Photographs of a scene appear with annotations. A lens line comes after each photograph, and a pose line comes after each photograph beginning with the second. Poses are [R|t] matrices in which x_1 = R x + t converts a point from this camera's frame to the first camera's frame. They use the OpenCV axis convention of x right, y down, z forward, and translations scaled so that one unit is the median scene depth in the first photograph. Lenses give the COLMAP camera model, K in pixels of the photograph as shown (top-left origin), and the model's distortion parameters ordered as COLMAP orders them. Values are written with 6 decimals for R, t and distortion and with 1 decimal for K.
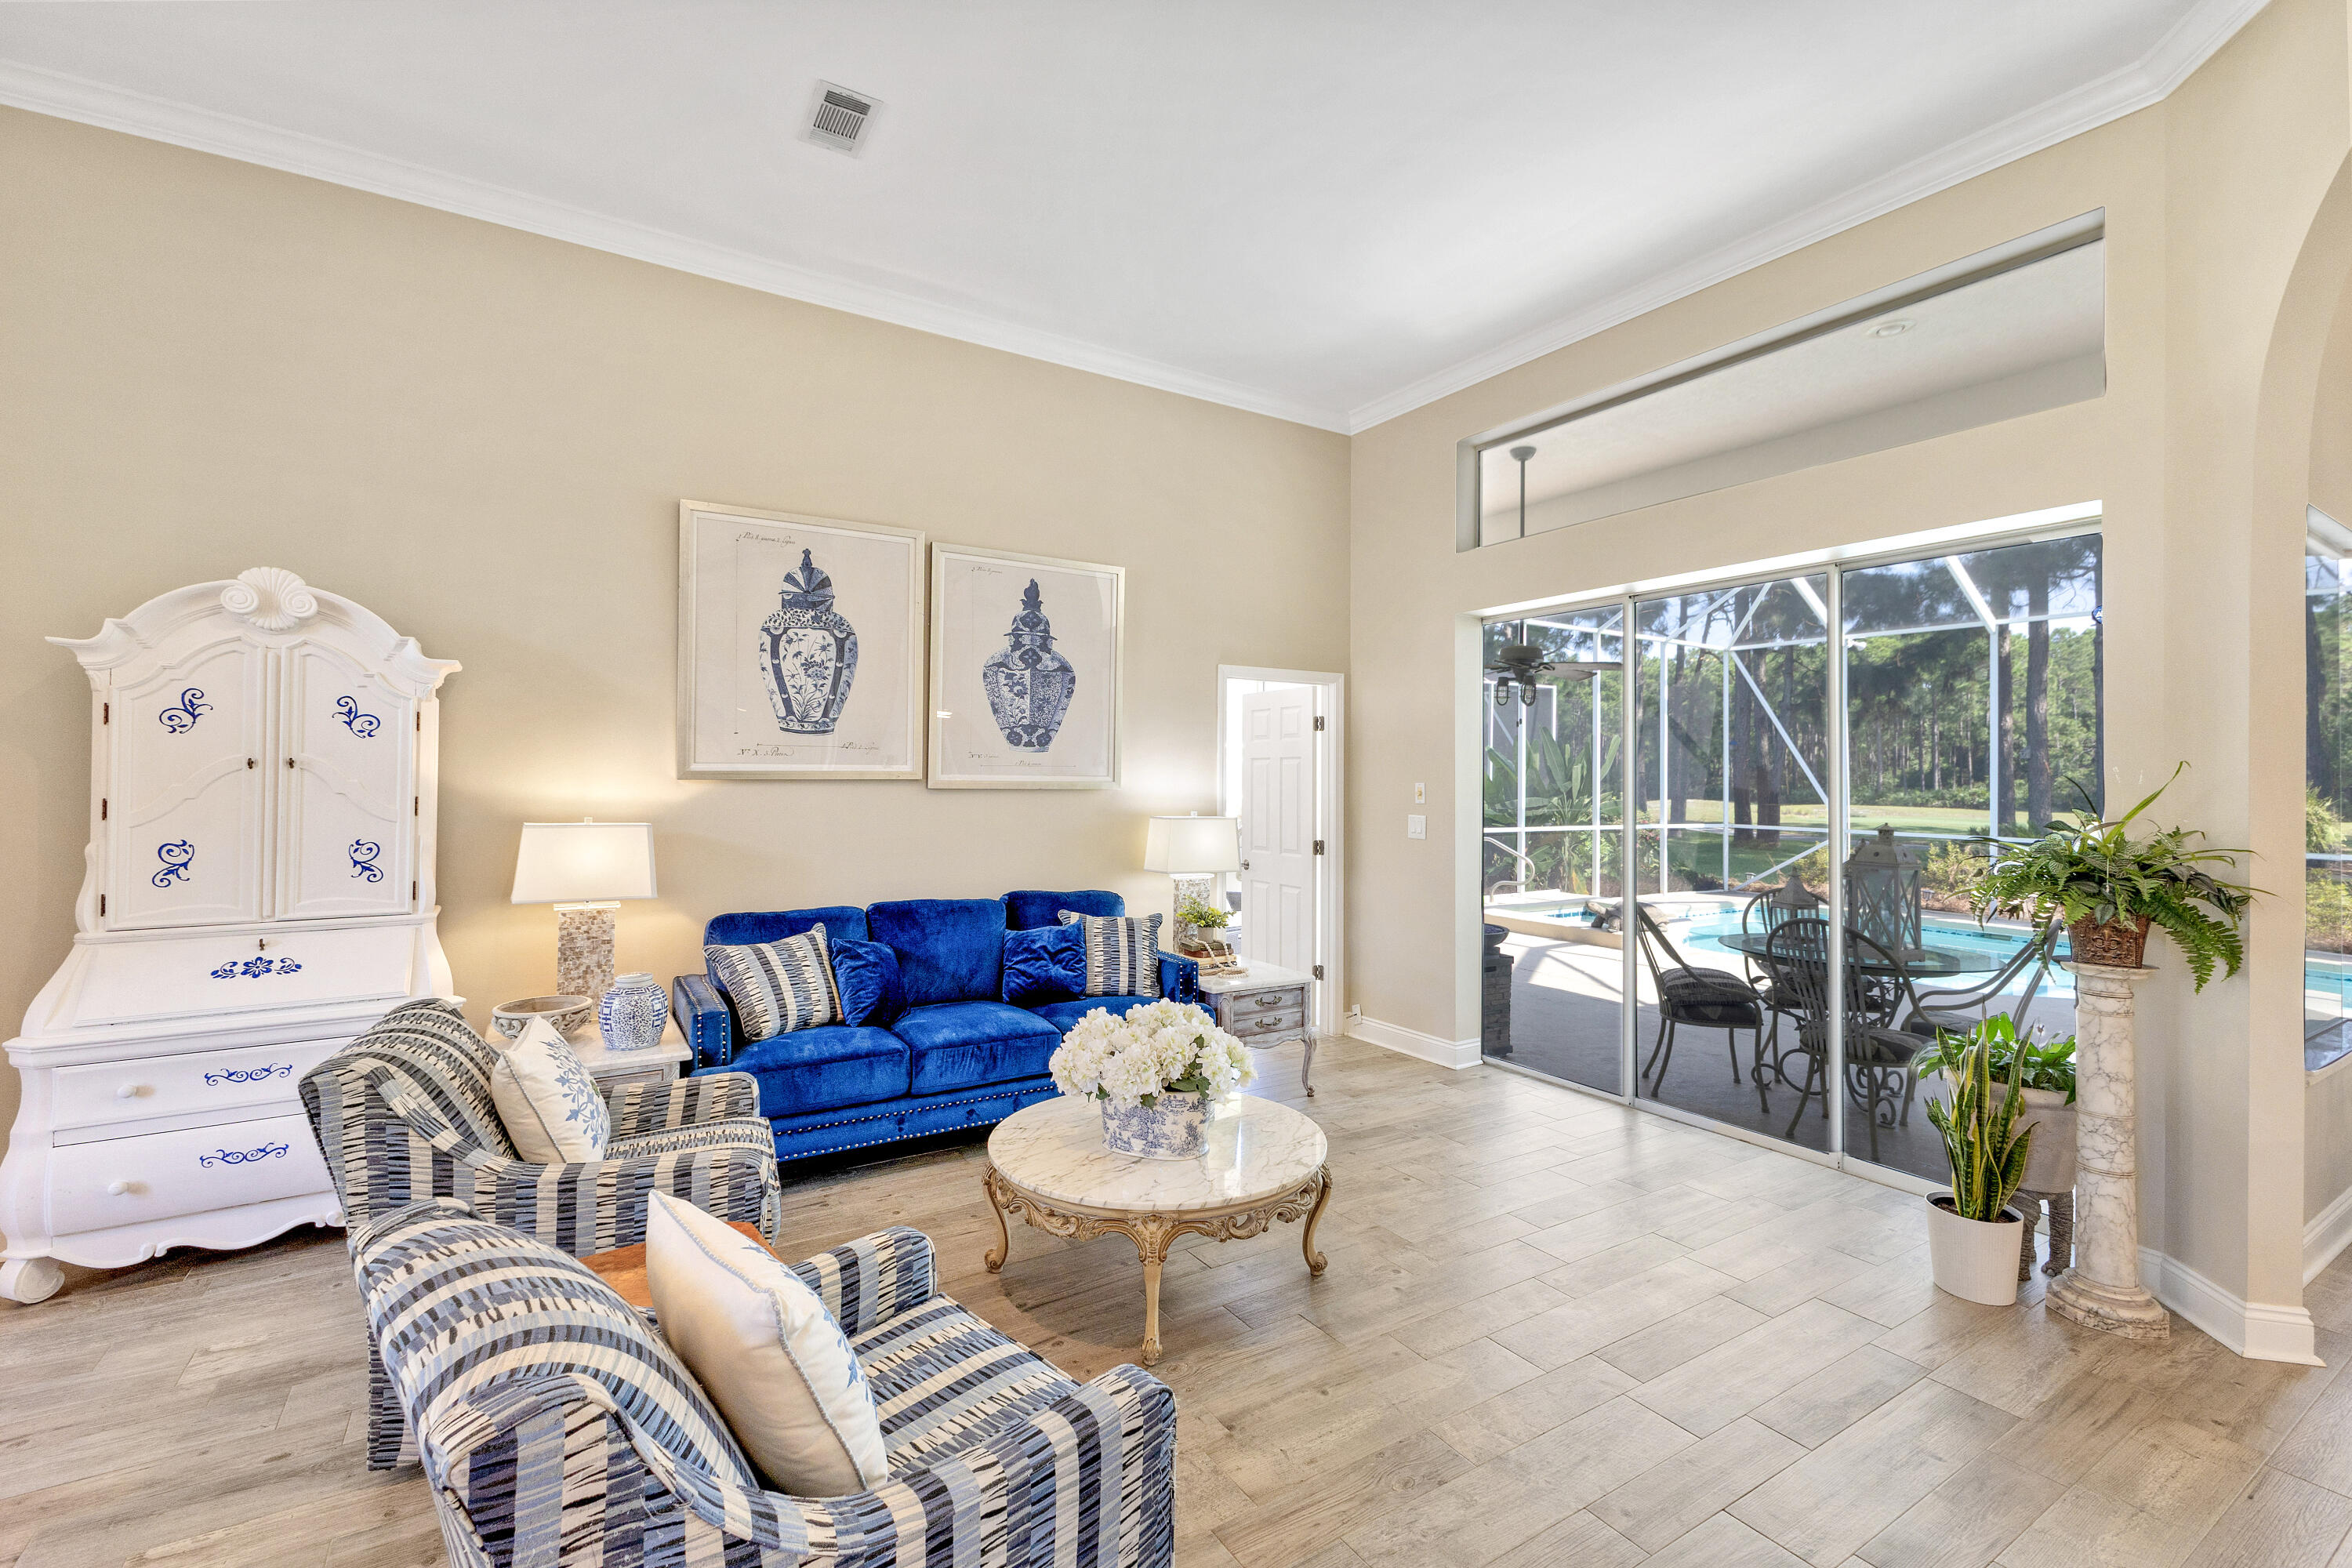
lens RADIAL K [[1046.0, 0, 1187.9], [0, 1046.0, 762.6], [0, 0, 1]] dist [0.005553, 0.000807]
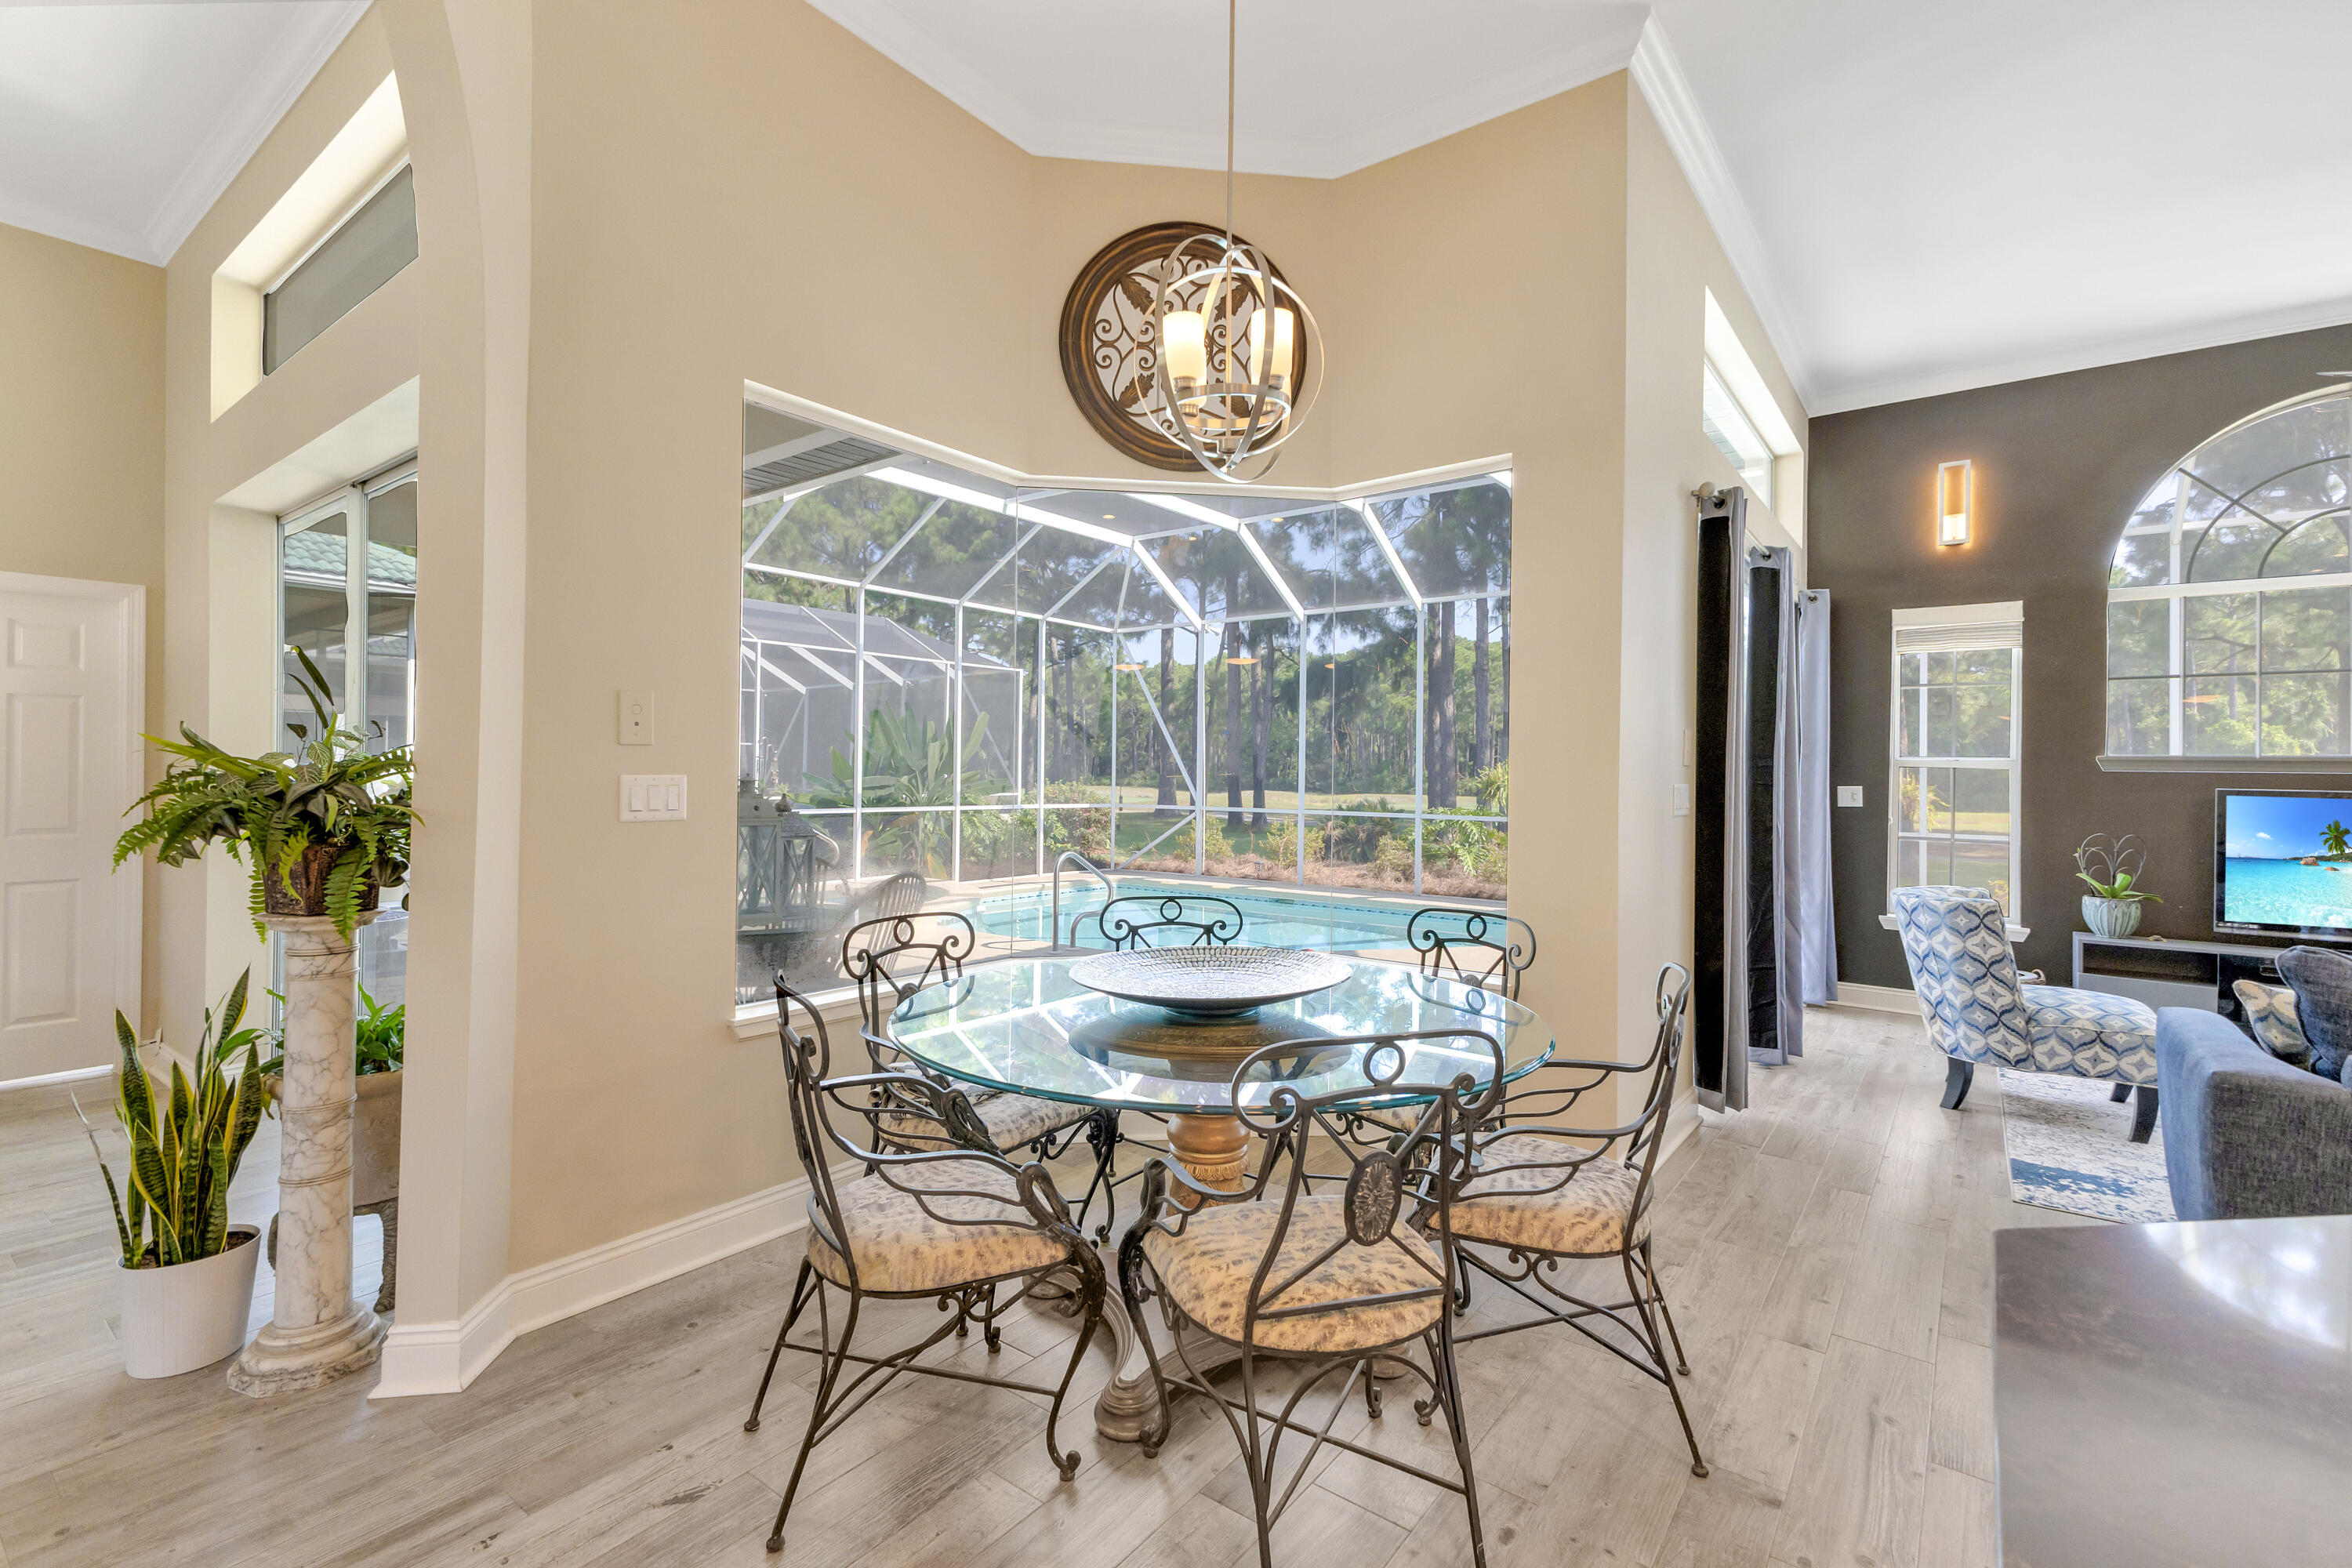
lens RADIAL K [[1046.0, 0, 1188.7], [0, 1046.0, 778.9], [0, 0, 1]] dist [0.005553, 0.000807]
pose [[0.939680, -0.006133, 0.342001, 0.276654], [-0.000424, 0.999818, 0.019095, 0.017525], [-0.342056, -0.018088, 0.939505, 0.011495]]
